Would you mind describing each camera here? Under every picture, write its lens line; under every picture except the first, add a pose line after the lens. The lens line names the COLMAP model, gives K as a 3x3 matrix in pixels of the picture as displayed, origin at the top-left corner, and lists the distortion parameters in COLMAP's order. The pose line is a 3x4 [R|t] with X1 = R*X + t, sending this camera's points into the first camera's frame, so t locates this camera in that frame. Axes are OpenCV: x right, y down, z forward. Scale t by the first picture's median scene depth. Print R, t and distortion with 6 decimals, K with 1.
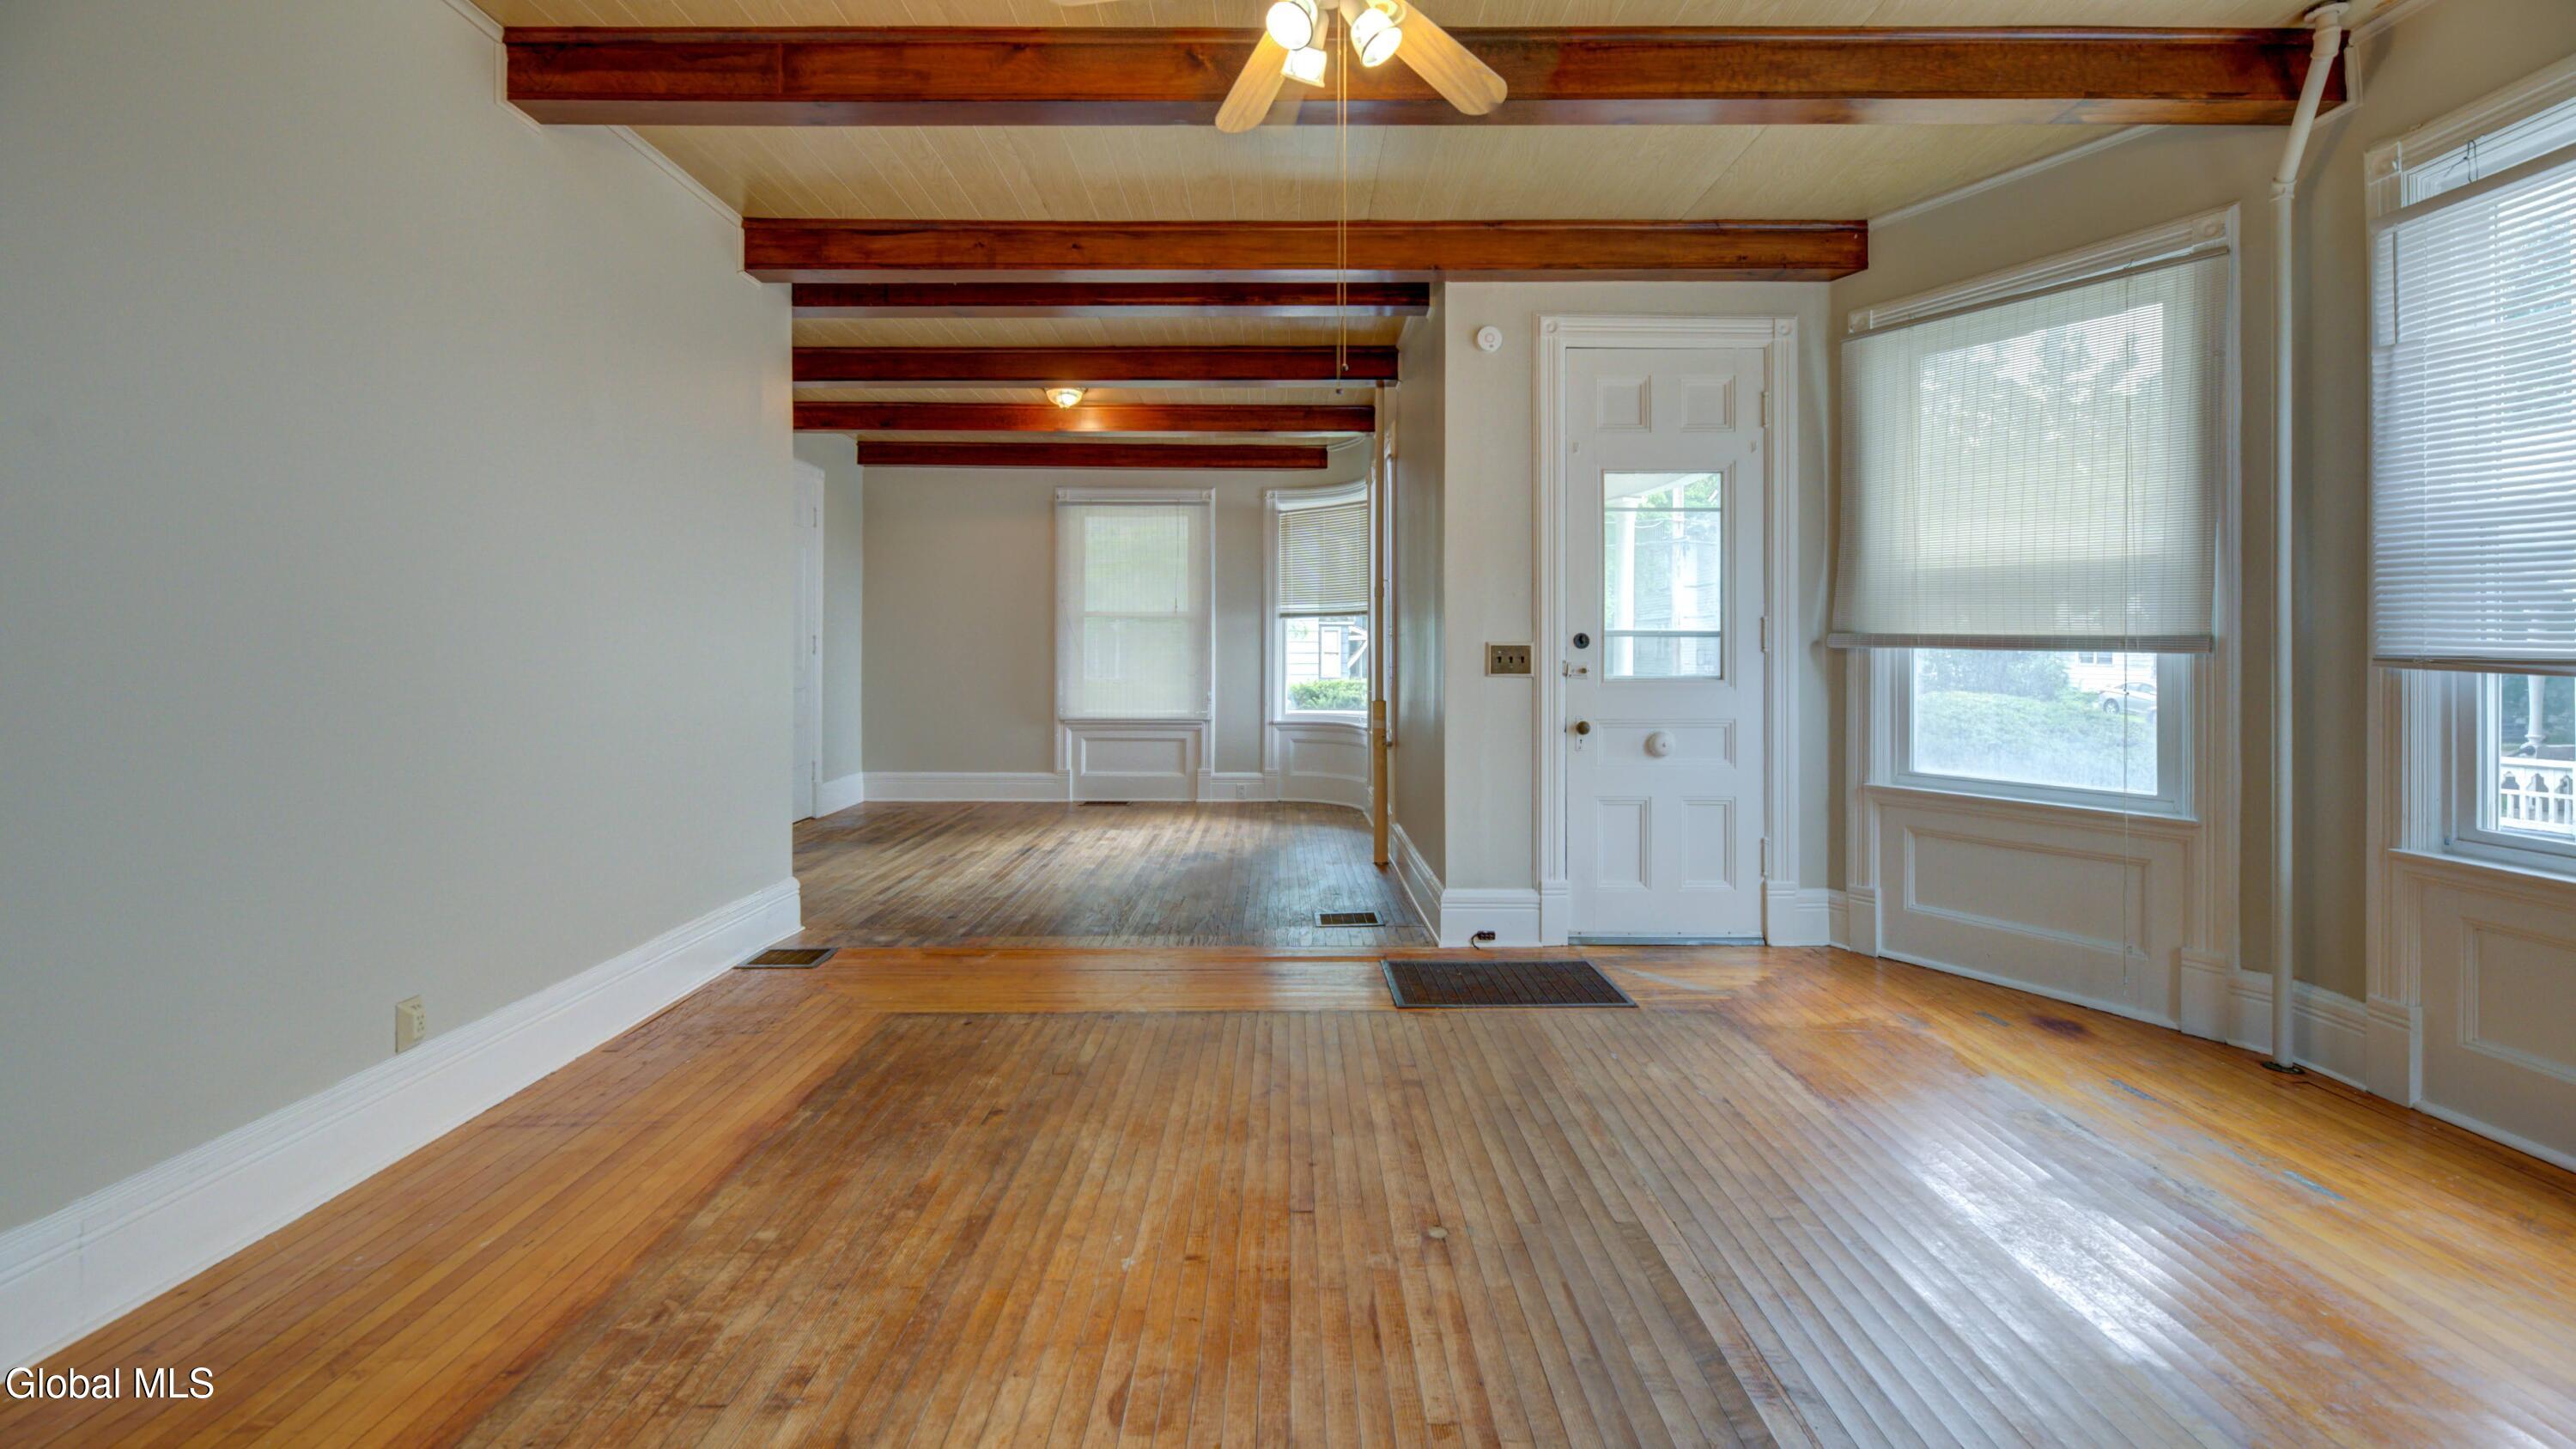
lens RADIAL K [[1077.1, 0, 1289.1], [0, 1077.1, 660.0], [0, 0, 1]] dist [-0.014369, -0.000416]
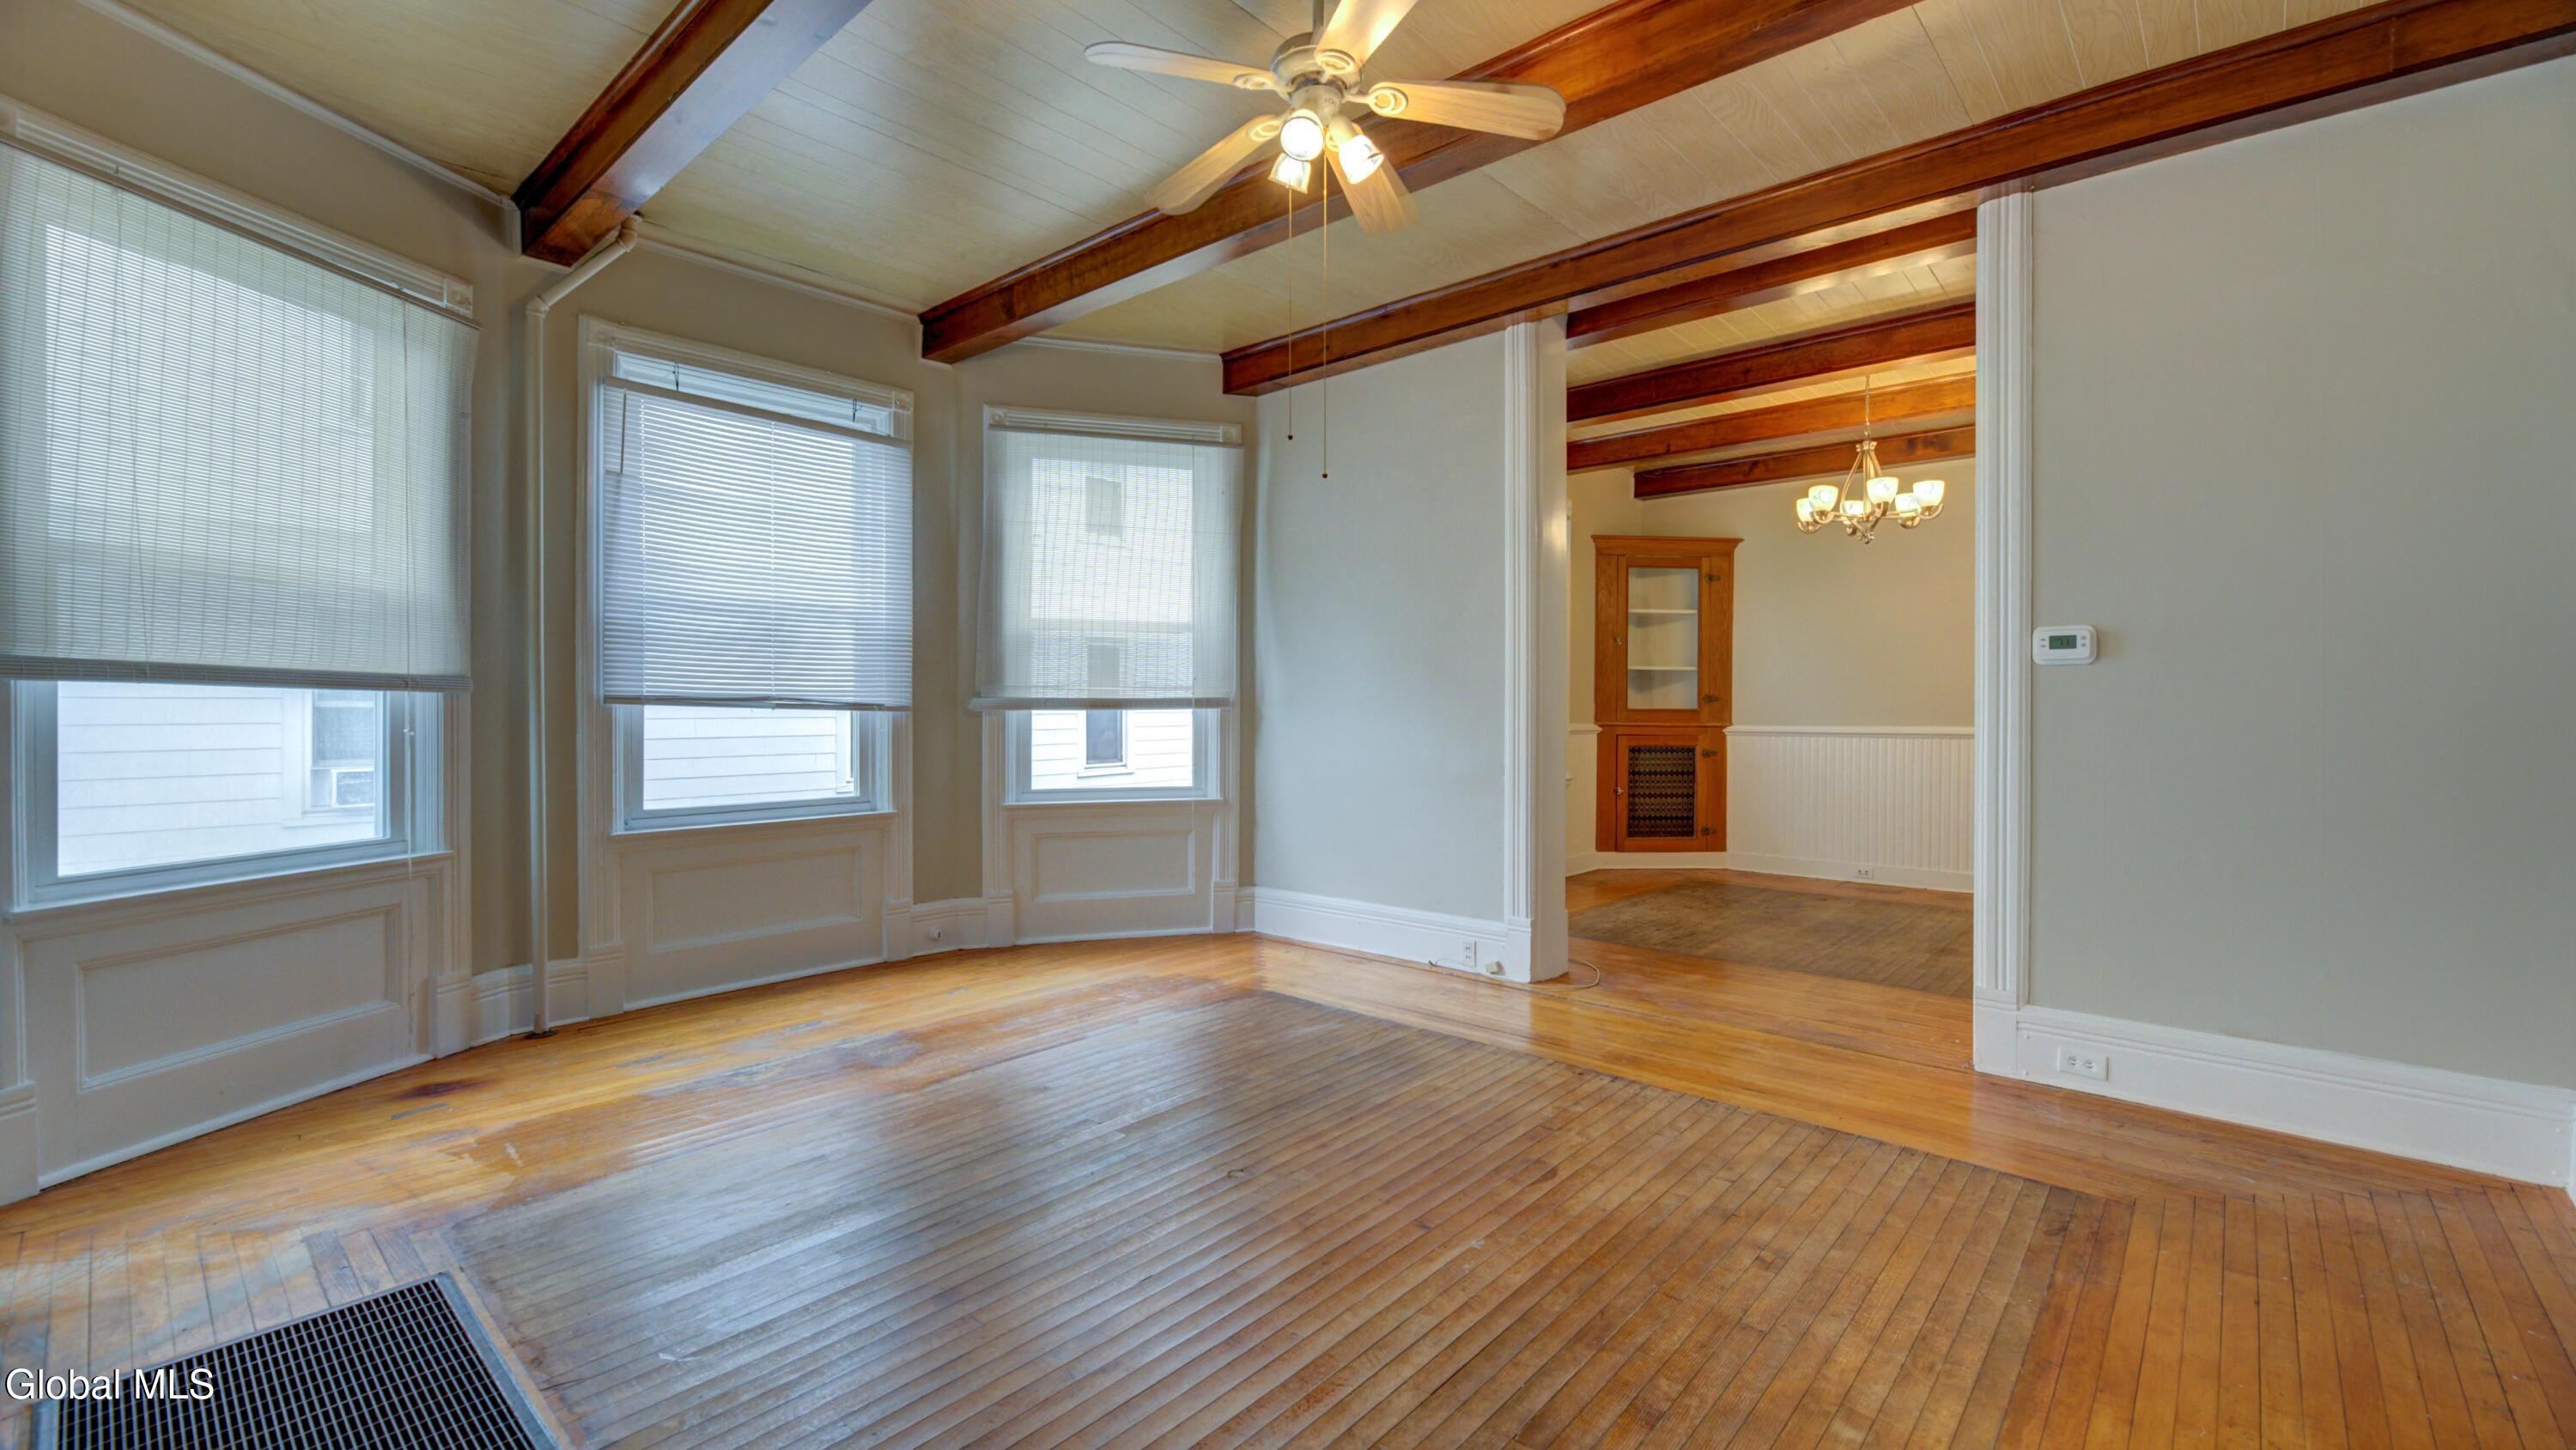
lens RADIAL K [[1076.8, 0, 1284.5], [0, 1076.8, 703.8], [0, 0, 1]] dist [-0.014369, -0.000416]
pose [[-0.747716, -0.003135, 0.664011, -0.640280], [0.000749, 0.999984, 0.005565, 0.000856], [-0.664018, 0.004658, -0.747702, 1.706329]]
